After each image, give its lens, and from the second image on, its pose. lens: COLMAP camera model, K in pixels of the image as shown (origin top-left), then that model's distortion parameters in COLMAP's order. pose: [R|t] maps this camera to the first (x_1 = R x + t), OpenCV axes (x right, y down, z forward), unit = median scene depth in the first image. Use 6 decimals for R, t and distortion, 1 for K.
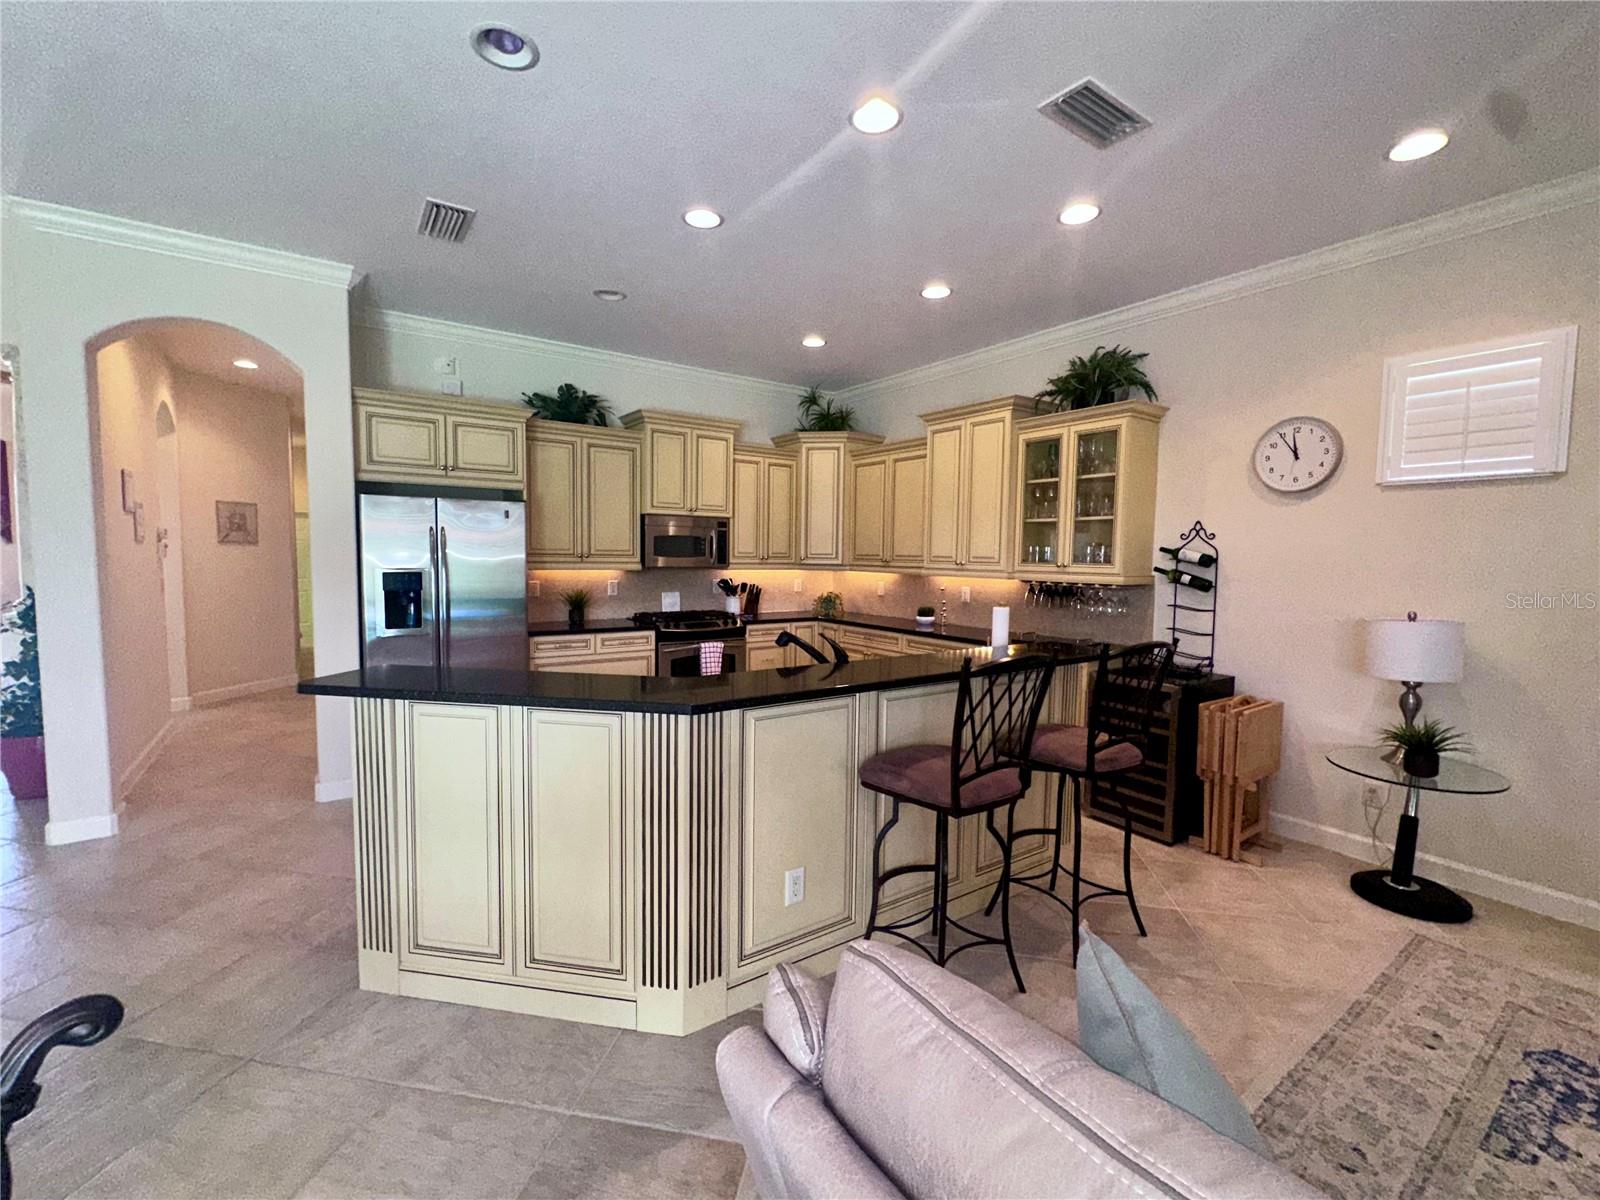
lens RADIAL K [[693.4, 0, 803.3], [0, 693.4, 601.0], [0, 0, 1]] dist [-0.000504, -0.001051]
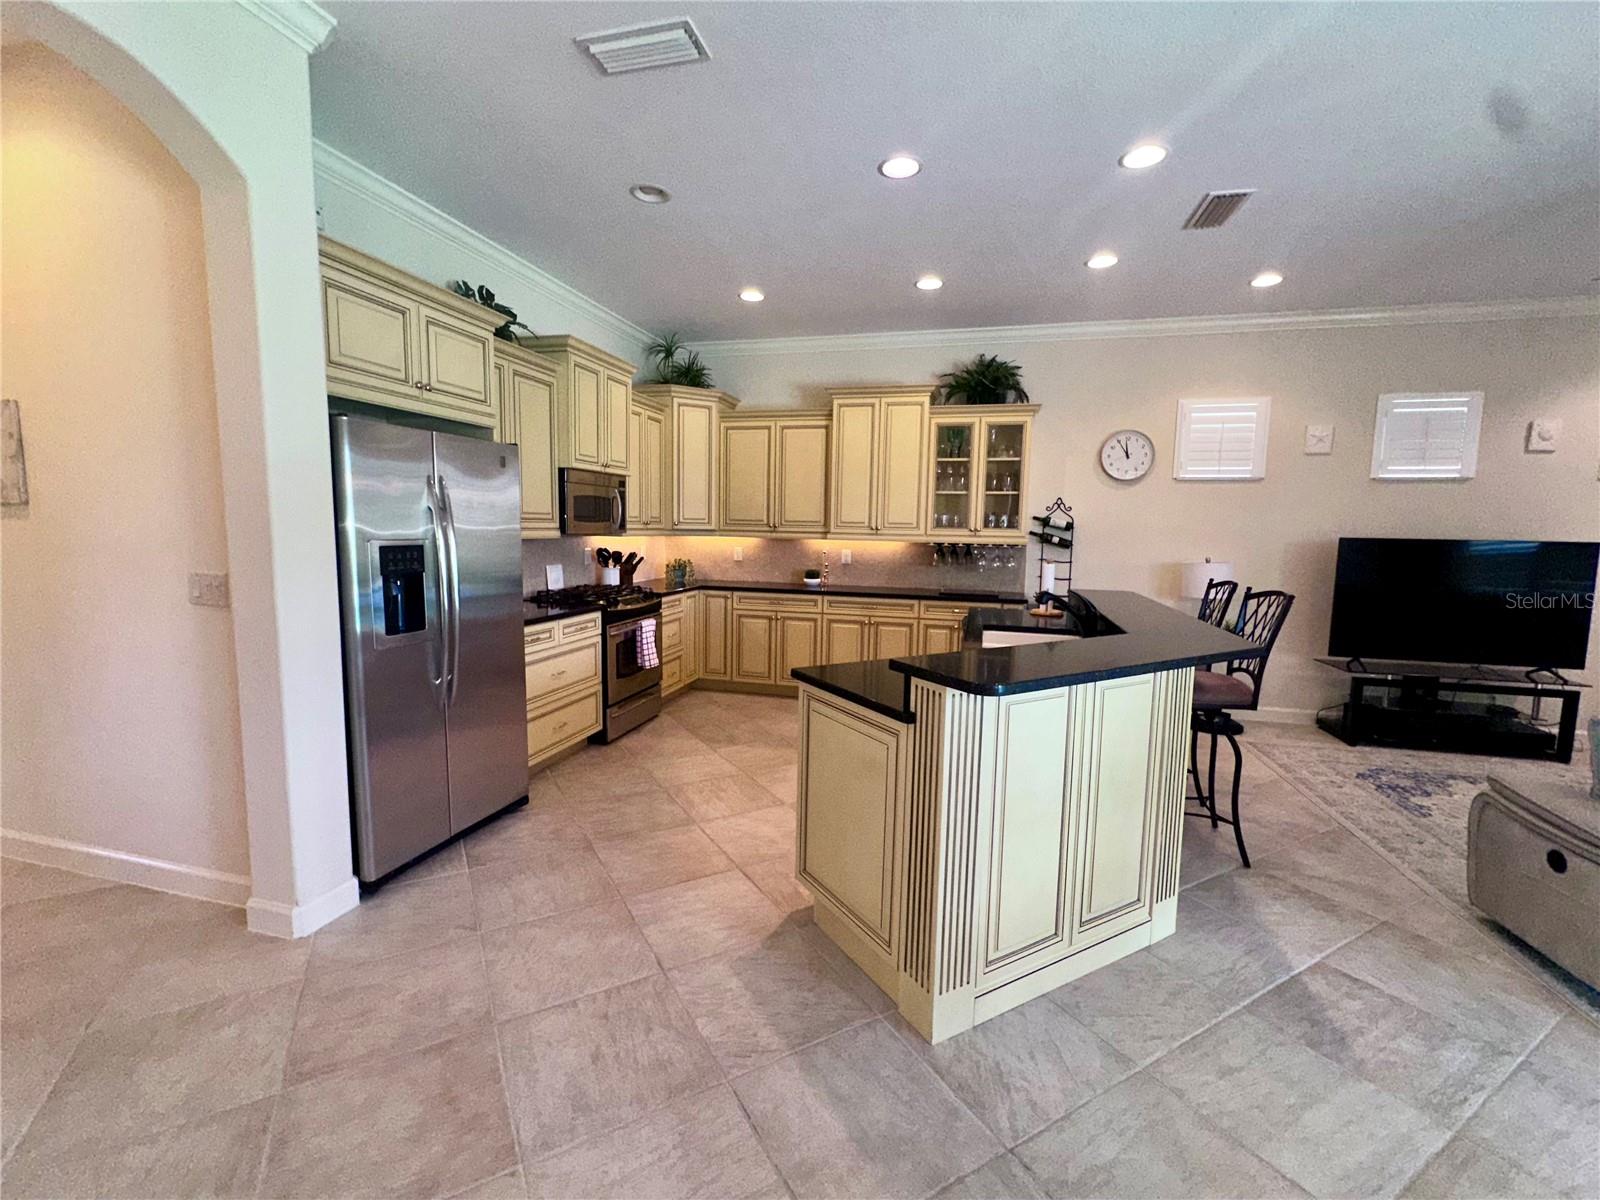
lens RADIAL K [[693.4, 0, 801.4], [0, 693.4, 599.4], [0, 0, 1]] dist [-0.000504, -0.001051]
pose [[0.760174, -0.069183, 0.646026, -0.662778], [0.036321, 0.997285, 0.064061, -0.018272], [-0.648704, -0.025233, 0.760622, 0.252802]]
